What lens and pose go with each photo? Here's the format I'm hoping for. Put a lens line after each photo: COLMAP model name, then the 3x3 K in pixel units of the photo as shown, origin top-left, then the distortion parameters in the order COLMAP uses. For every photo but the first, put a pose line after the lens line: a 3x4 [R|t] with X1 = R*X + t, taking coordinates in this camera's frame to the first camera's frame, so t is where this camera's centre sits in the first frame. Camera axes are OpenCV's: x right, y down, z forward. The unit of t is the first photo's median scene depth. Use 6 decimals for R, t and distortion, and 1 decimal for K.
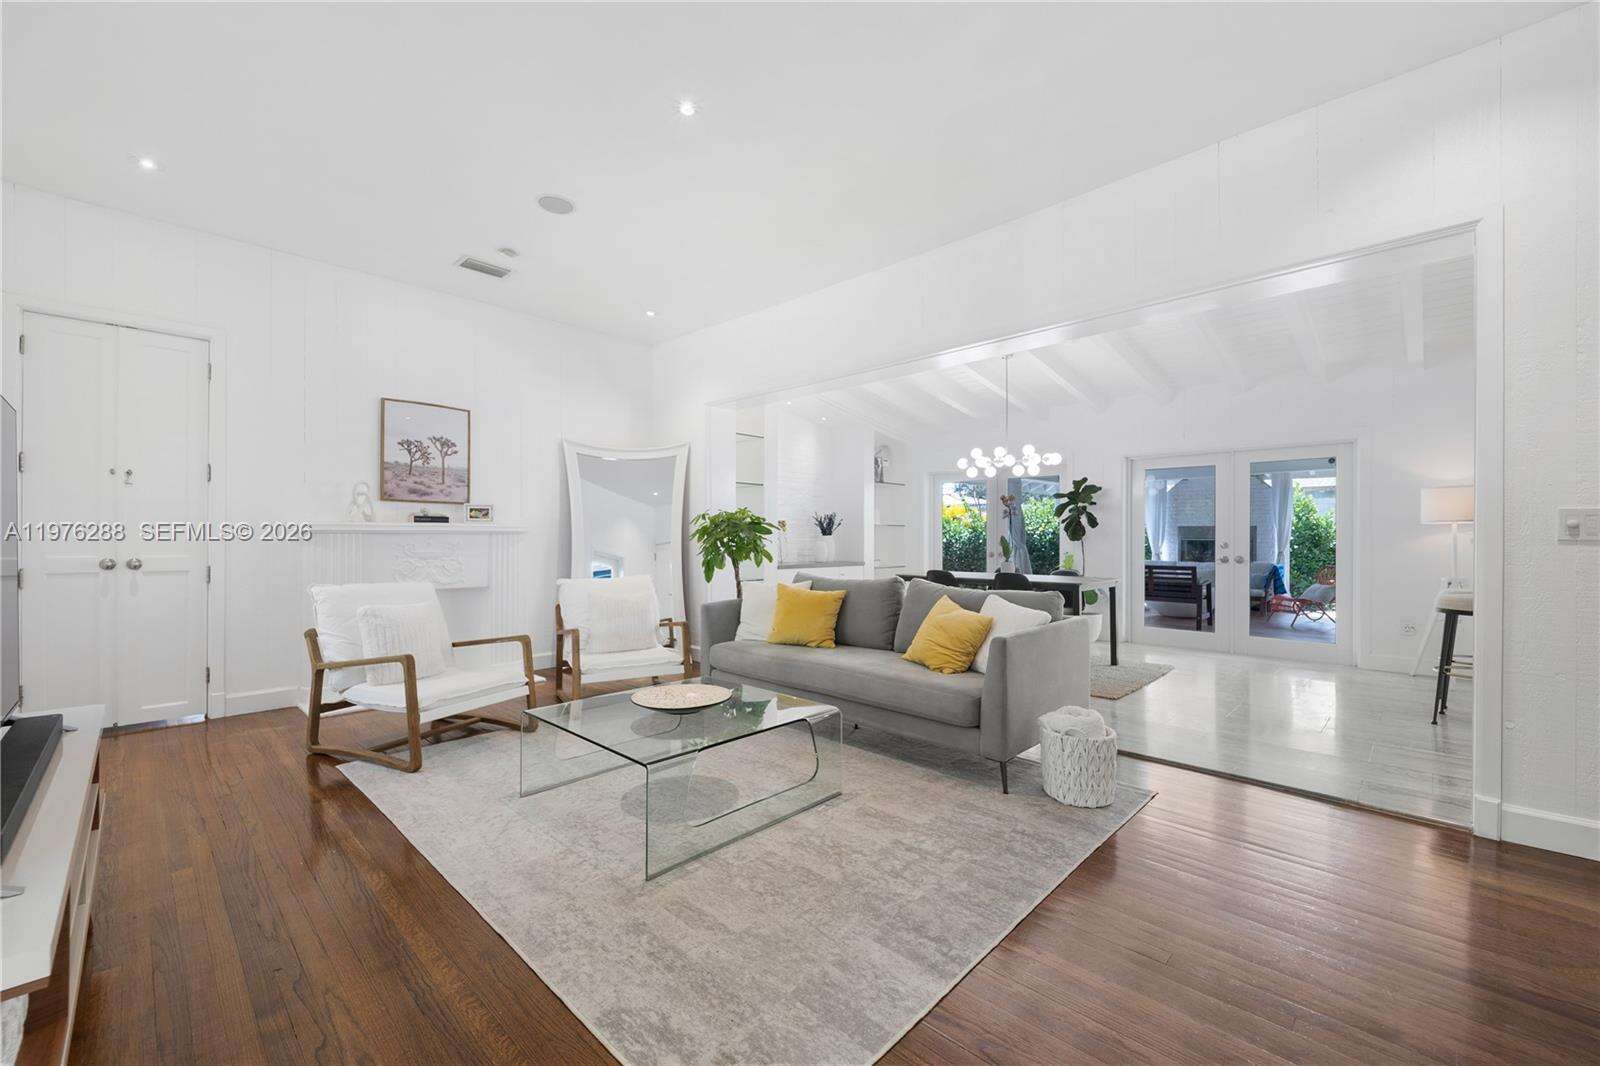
lens RADIAL K [[642.8, 0, 809.6], [0, 642.8, 536.4], [0, 0, 1]] dist [-0.003058, -0.000466]
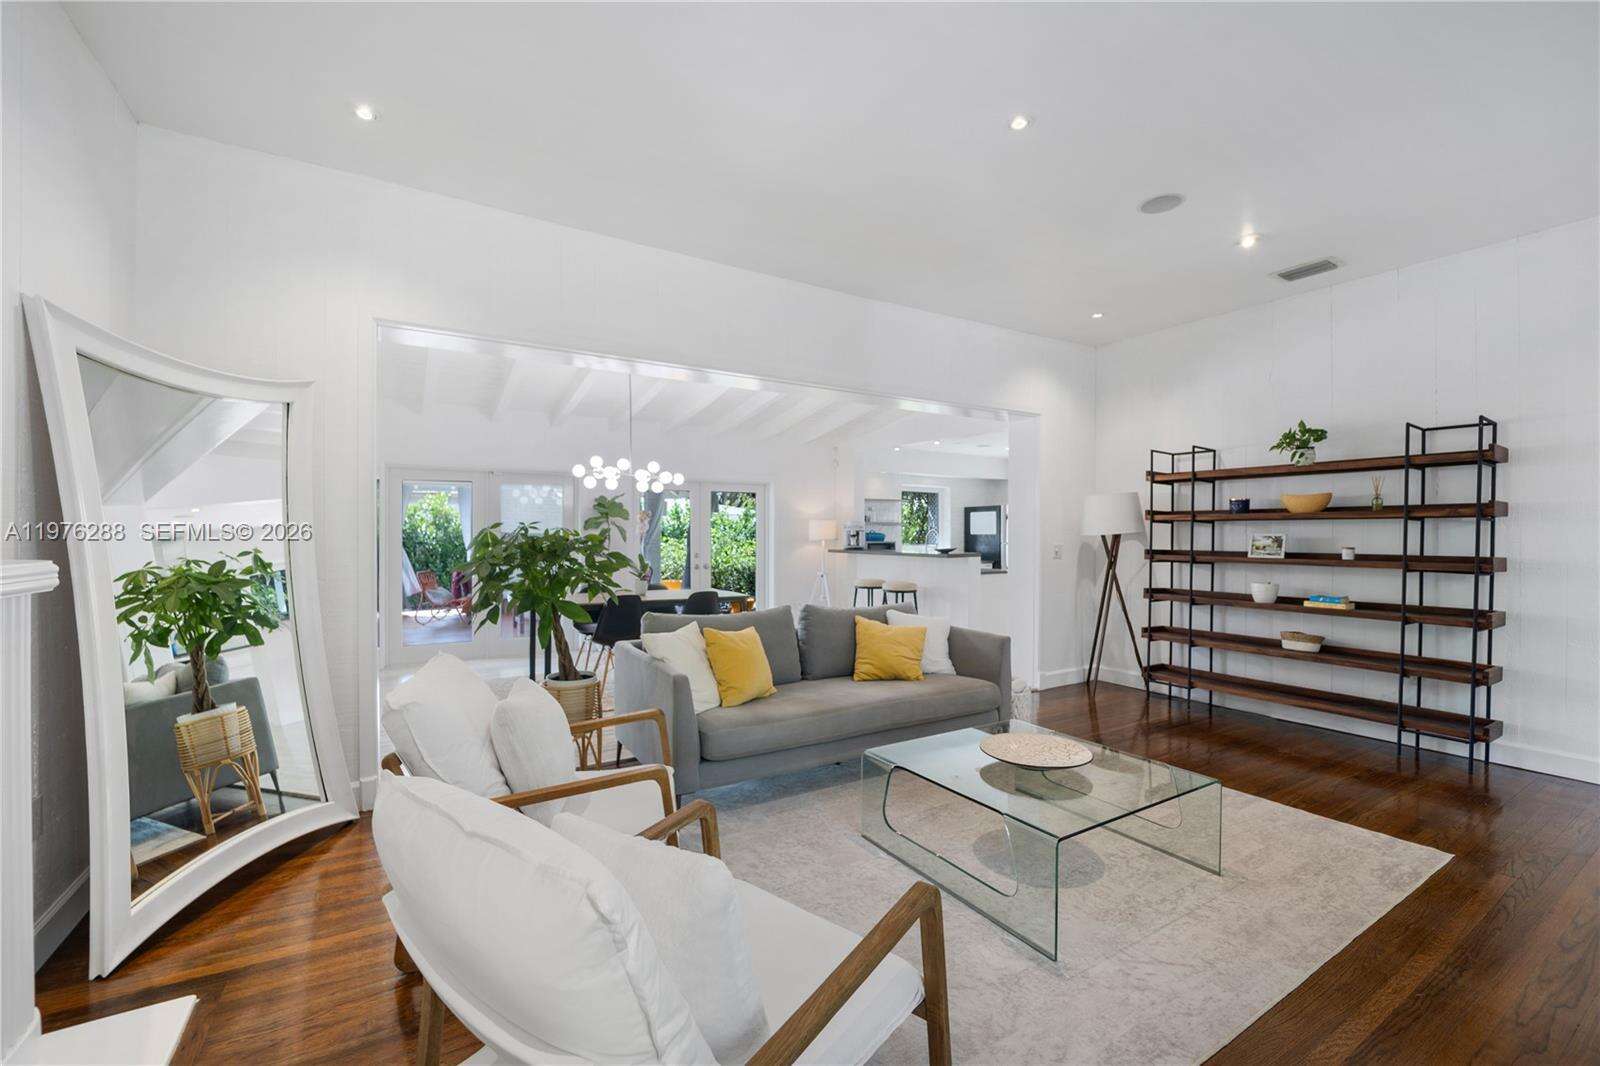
lens RADIAL K [[642.8, 0, 805.0], [0, 642.8, 540.6], [0, 0, 1]] dist [-0.003058, -0.000466]
pose [[0.267861, -0.012000, 0.963383, -0.890014], [-0.008950, 0.999848, 0.014942, -0.057613], [-0.963416, -0.012624, 0.267713, 0.790392]]
